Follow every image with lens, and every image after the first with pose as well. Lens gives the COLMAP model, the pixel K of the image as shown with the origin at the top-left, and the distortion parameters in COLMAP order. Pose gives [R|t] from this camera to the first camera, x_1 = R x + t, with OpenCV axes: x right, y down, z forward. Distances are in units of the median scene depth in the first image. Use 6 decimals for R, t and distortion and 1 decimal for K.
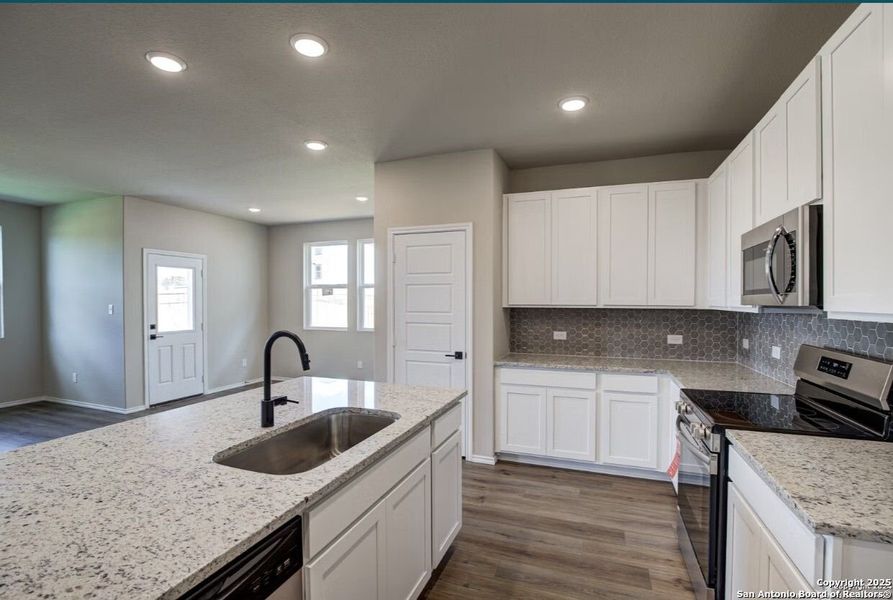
lens RADIAL K [[410.2, 0, 450.1], [0, 410.2, 306.7], [0, 0, 1]] dist [-0.034860, 0.000018]
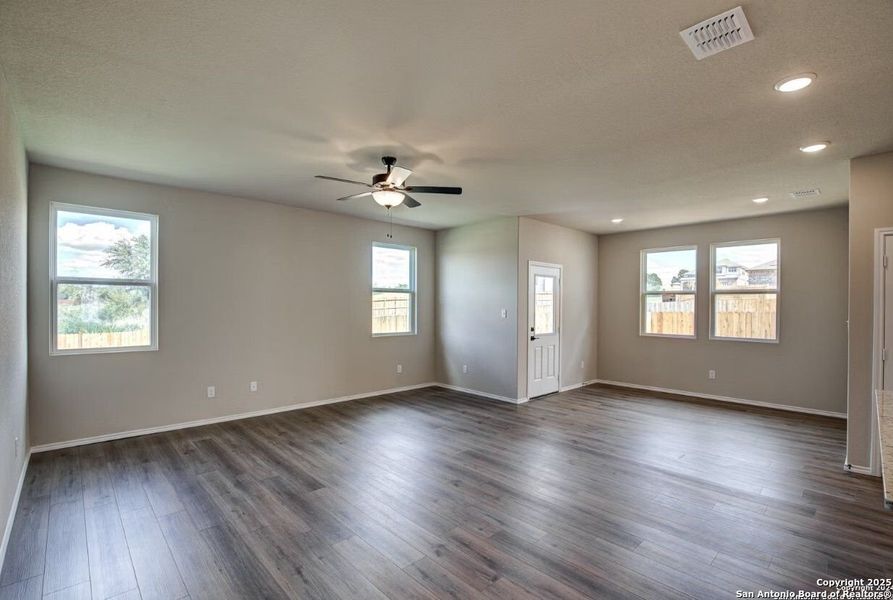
lens RADIAL K [[410.2, 0, 450.1], [0, 410.2, 306.7], [0, 0, 1]] dist [-0.034860, 0.000018]
pose [[0.893722, 0.007741, -0.448555, -0.430615], [-0.013524, 0.999862, -0.009692, 0.000540], [0.448418, 0.014728, 0.893703, -0.142828]]
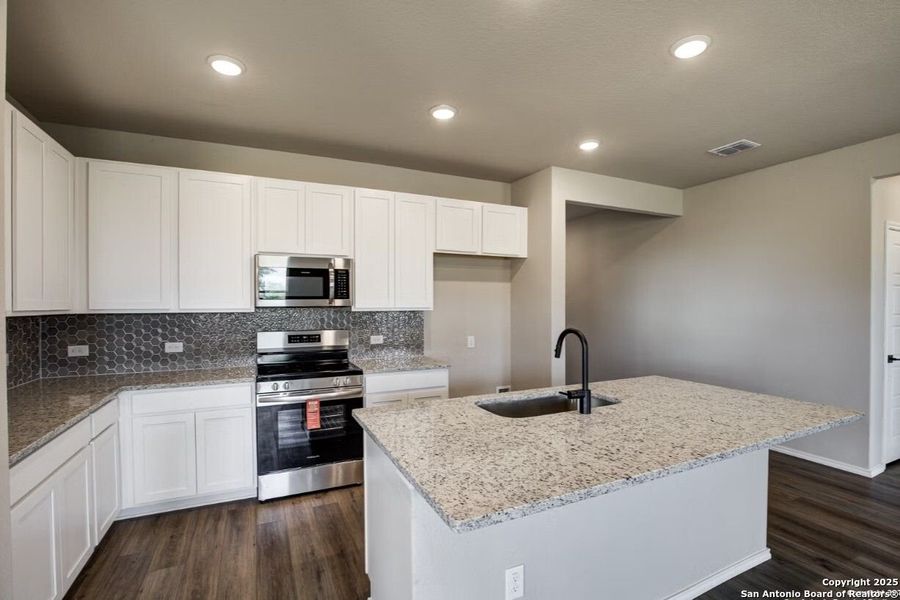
lens RADIAL K [[415.7, 0, 452.6], [0, 415.7, 306.6], [0, 0, 1]] dist [-0.030742, 0.000353]
pose [[-0.707868, -0.006453, 0.706315, -0.310021], [0.010379, 0.999755, 0.019535, -0.010230], [-0.706268, 0.021159, -0.707628, 0.641646]]
